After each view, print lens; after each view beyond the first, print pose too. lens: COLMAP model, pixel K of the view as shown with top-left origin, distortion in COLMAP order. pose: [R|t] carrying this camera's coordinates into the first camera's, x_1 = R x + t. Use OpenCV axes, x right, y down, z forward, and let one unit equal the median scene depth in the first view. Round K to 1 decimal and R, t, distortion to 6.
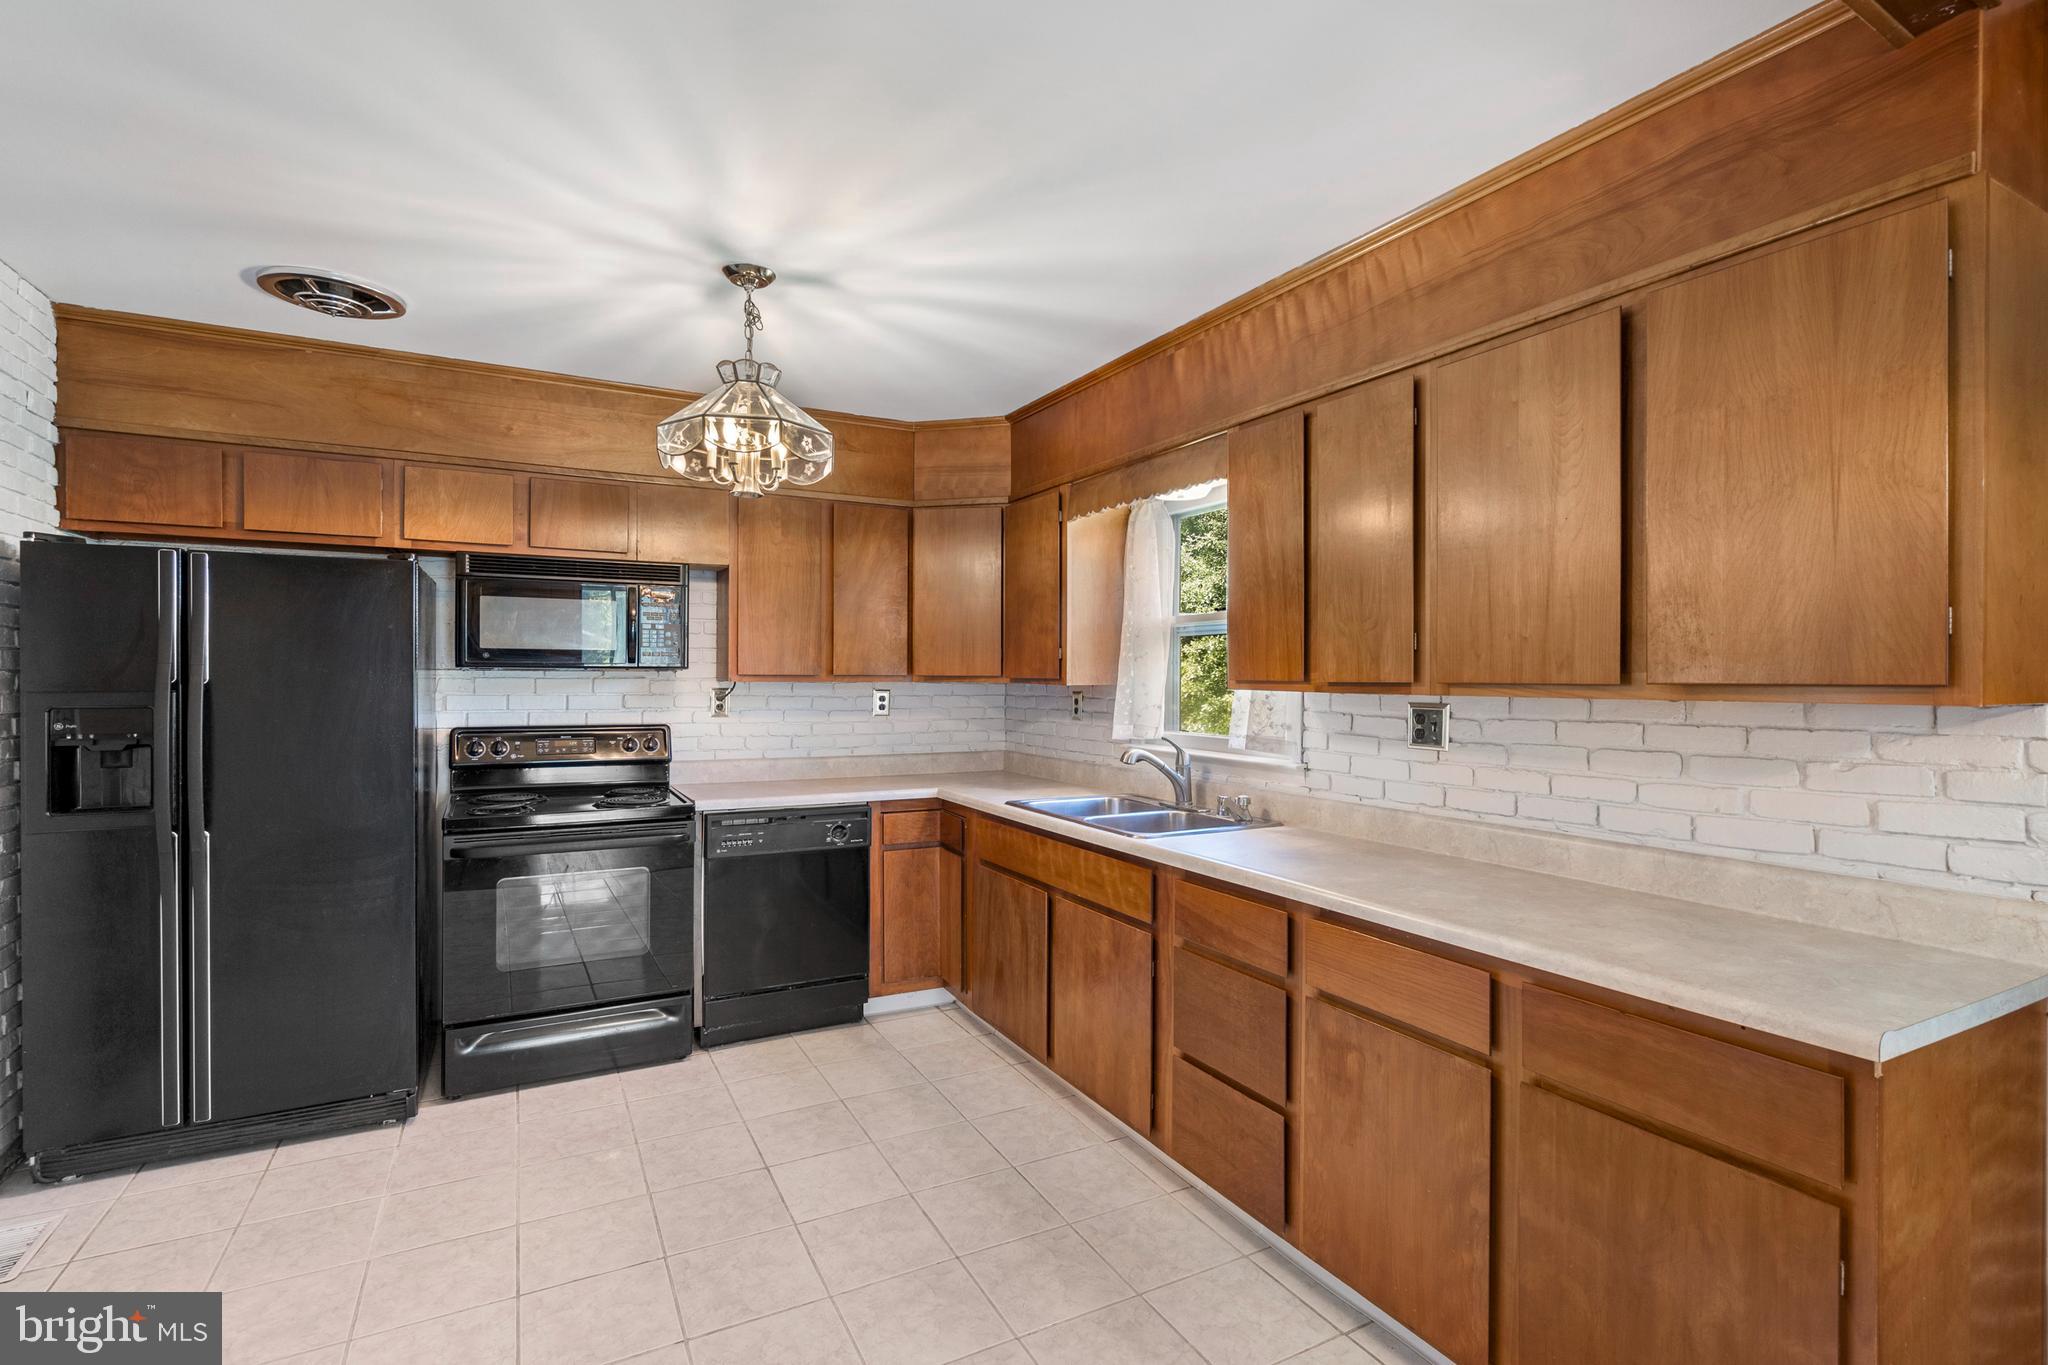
lens RADIAL K [[951.5, 0, 1044.4], [0, 951.5, 685.6], [0, 0, 1]] dist [-0.006172, 0.002464]
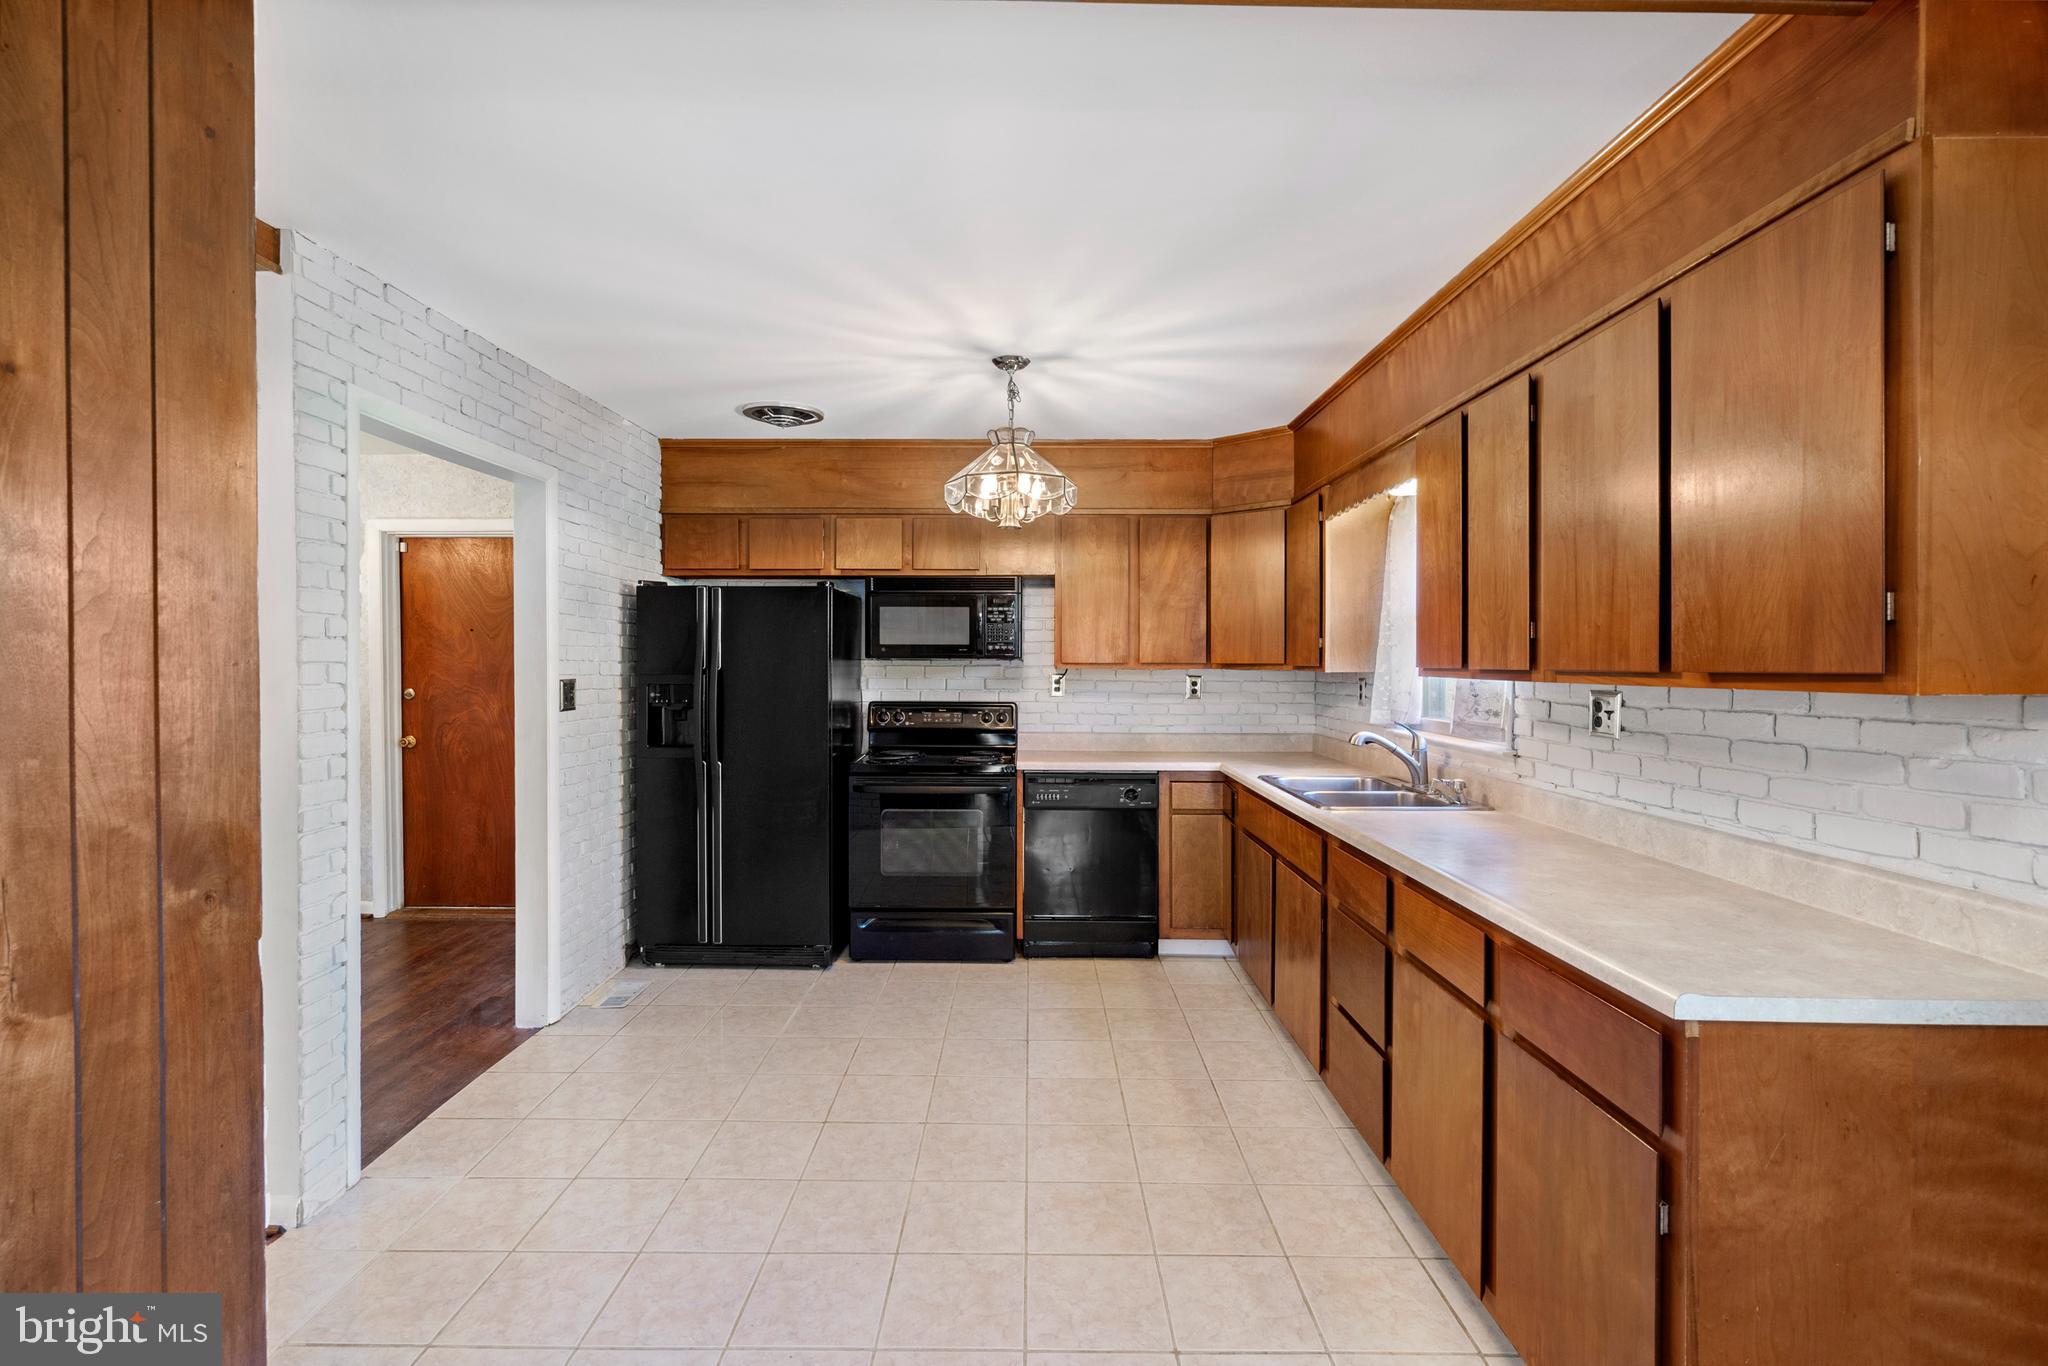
lens RADIAL K [[951.5, 0, 1029.6], [0, 951.5, 674.2], [0, 0, 1]] dist [-0.006172, 0.002464]
pose [[0.873382, 0.003657, -0.487021, 0.352960], [-0.002855, 0.999993, 0.002388, 0.000290], [0.487027, -0.000696, 0.873387, -0.144814]]
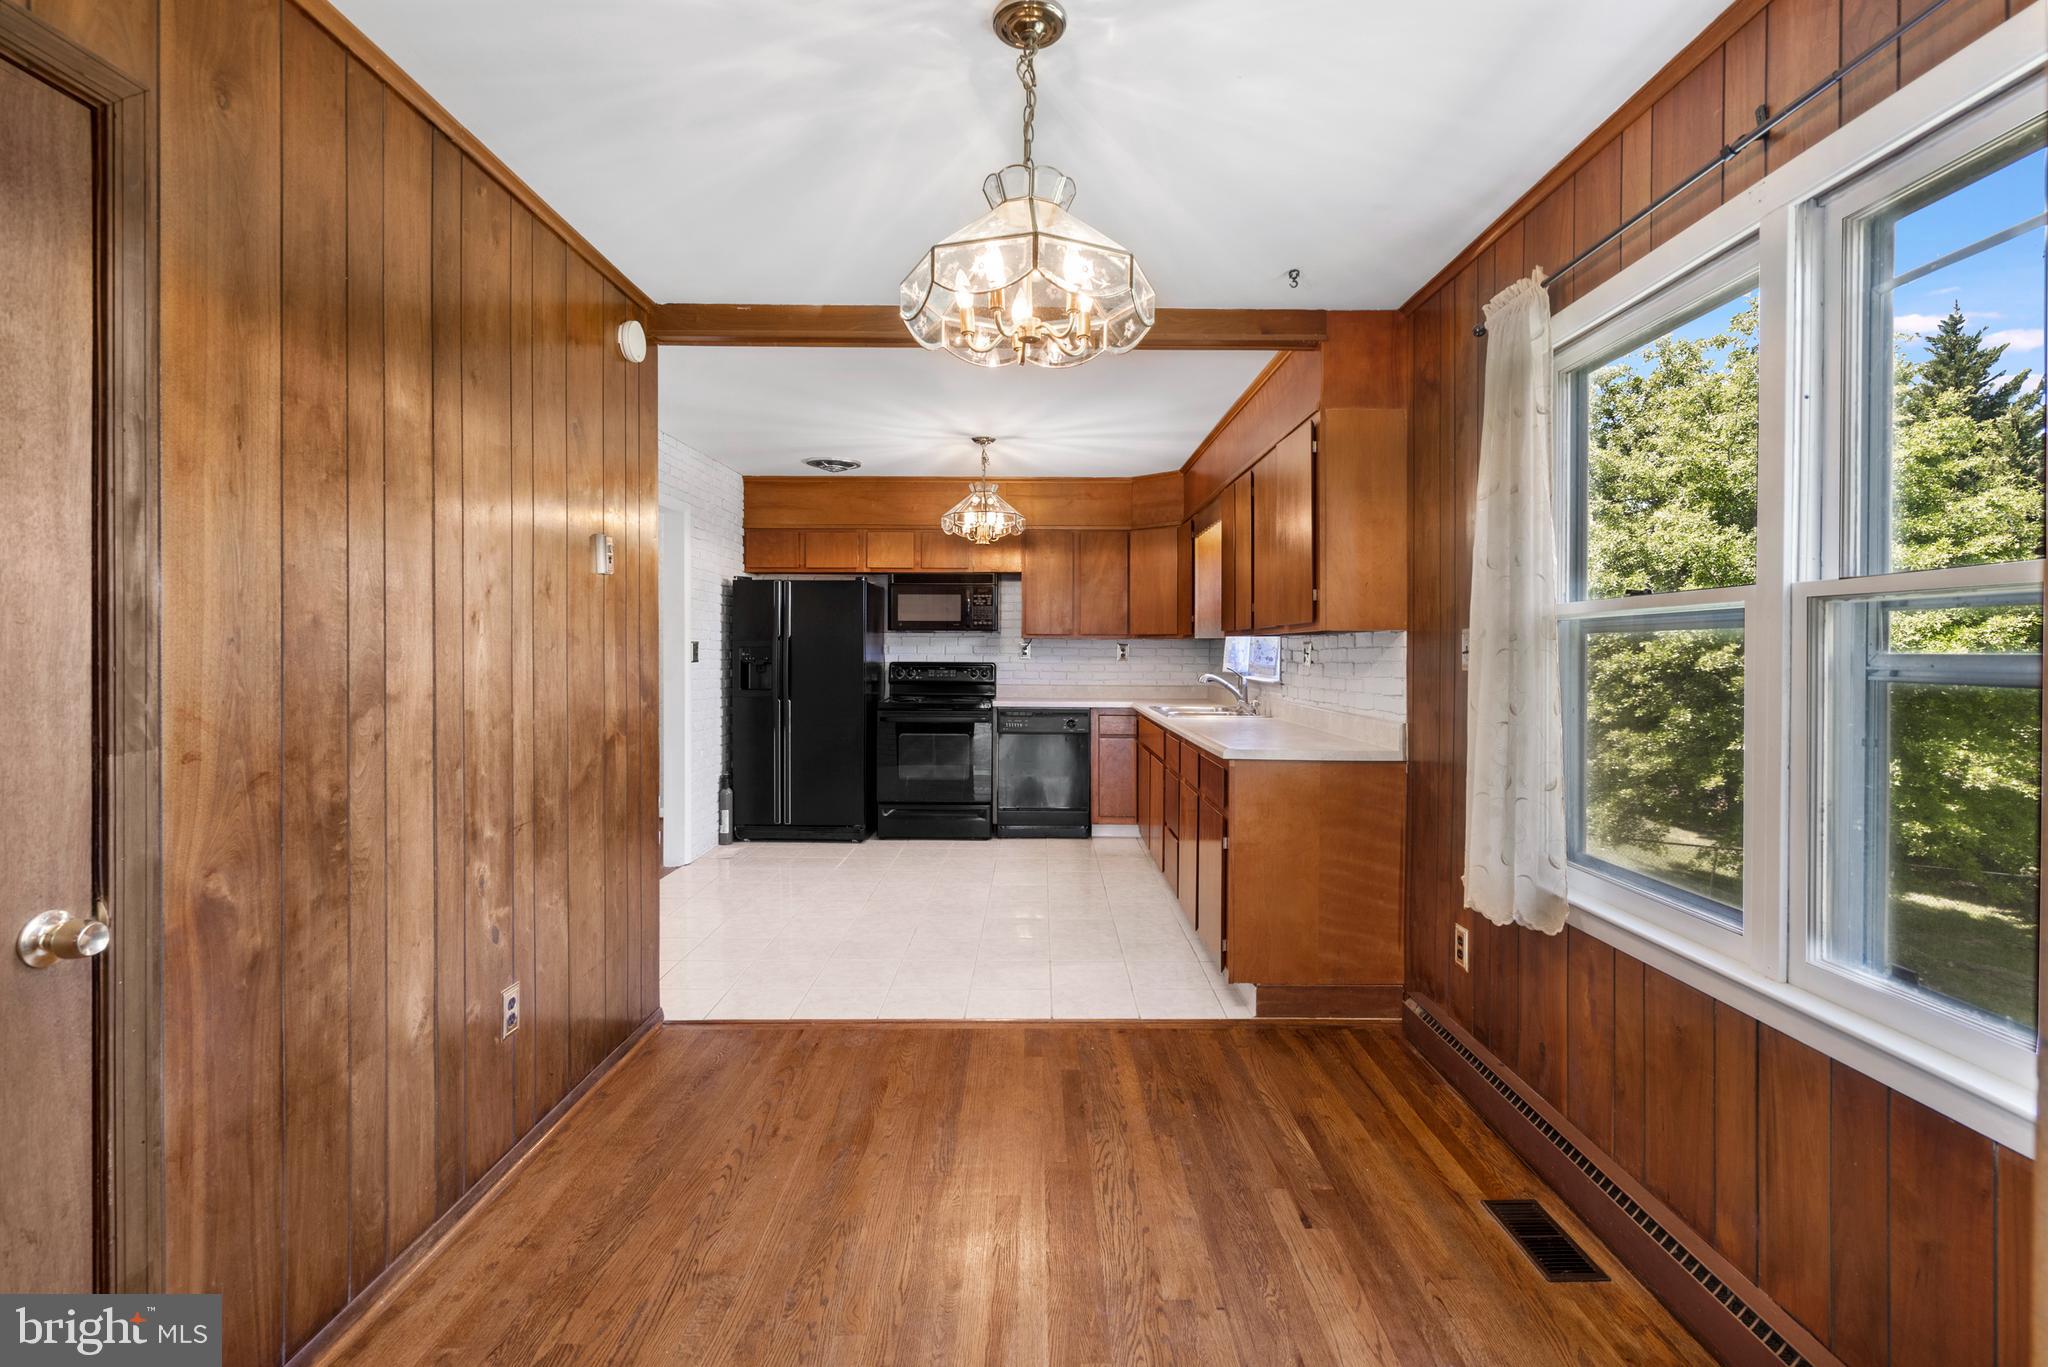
lens RADIAL K [[951.5, 0, 1042.0], [0, 951.5, 654.2], [0, 0, 1]] dist [-0.006172, 0.002464]
pose [[0.875307, 0.001000, -0.483567, 0.800623], [-0.003982, 0.999979, -0.005139, 0.049840], [0.483552, 0.006424, 0.875292, -0.756670]]
